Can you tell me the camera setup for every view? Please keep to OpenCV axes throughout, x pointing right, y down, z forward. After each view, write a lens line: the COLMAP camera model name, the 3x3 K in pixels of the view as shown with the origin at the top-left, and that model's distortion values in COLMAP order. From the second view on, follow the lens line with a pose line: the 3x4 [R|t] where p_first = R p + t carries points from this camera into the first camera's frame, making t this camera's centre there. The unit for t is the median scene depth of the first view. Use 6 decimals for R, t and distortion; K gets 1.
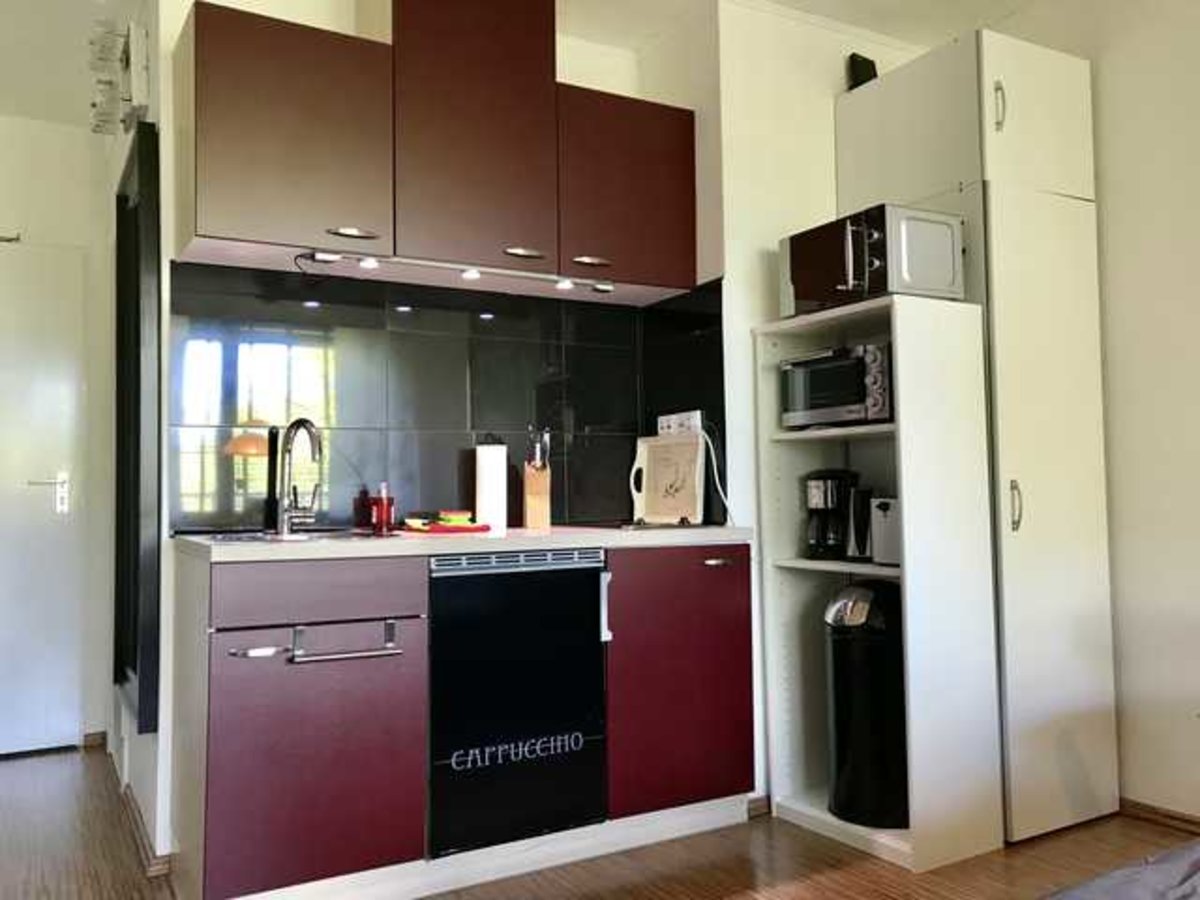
lens RADIAL K [[976.1, 0, 600.0], [0, 976.1, 450.0], [0, 0, 1]] dist [0.026946, -0.006736]
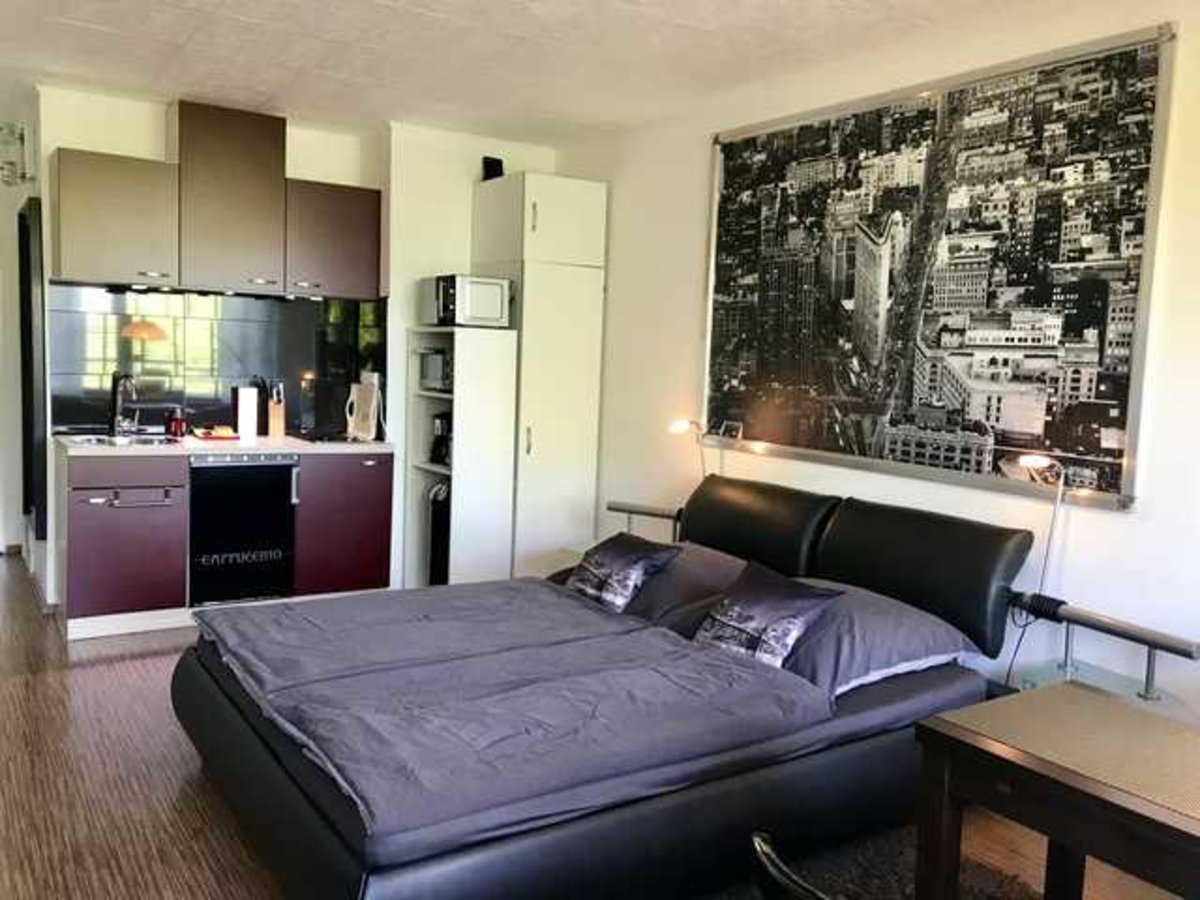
lens RADIAL K [[976.1, 0, 600.0], [0, 976.1, 450.0], [0, 0, 1]] dist [0.026946, -0.006736]
pose [[0.996687, 0.050705, 0.063587, 0.436764], [-0.058943, 0.989064, 0.135198, -0.181809], [-0.056037, -0.138498, 0.988776, -0.819113]]
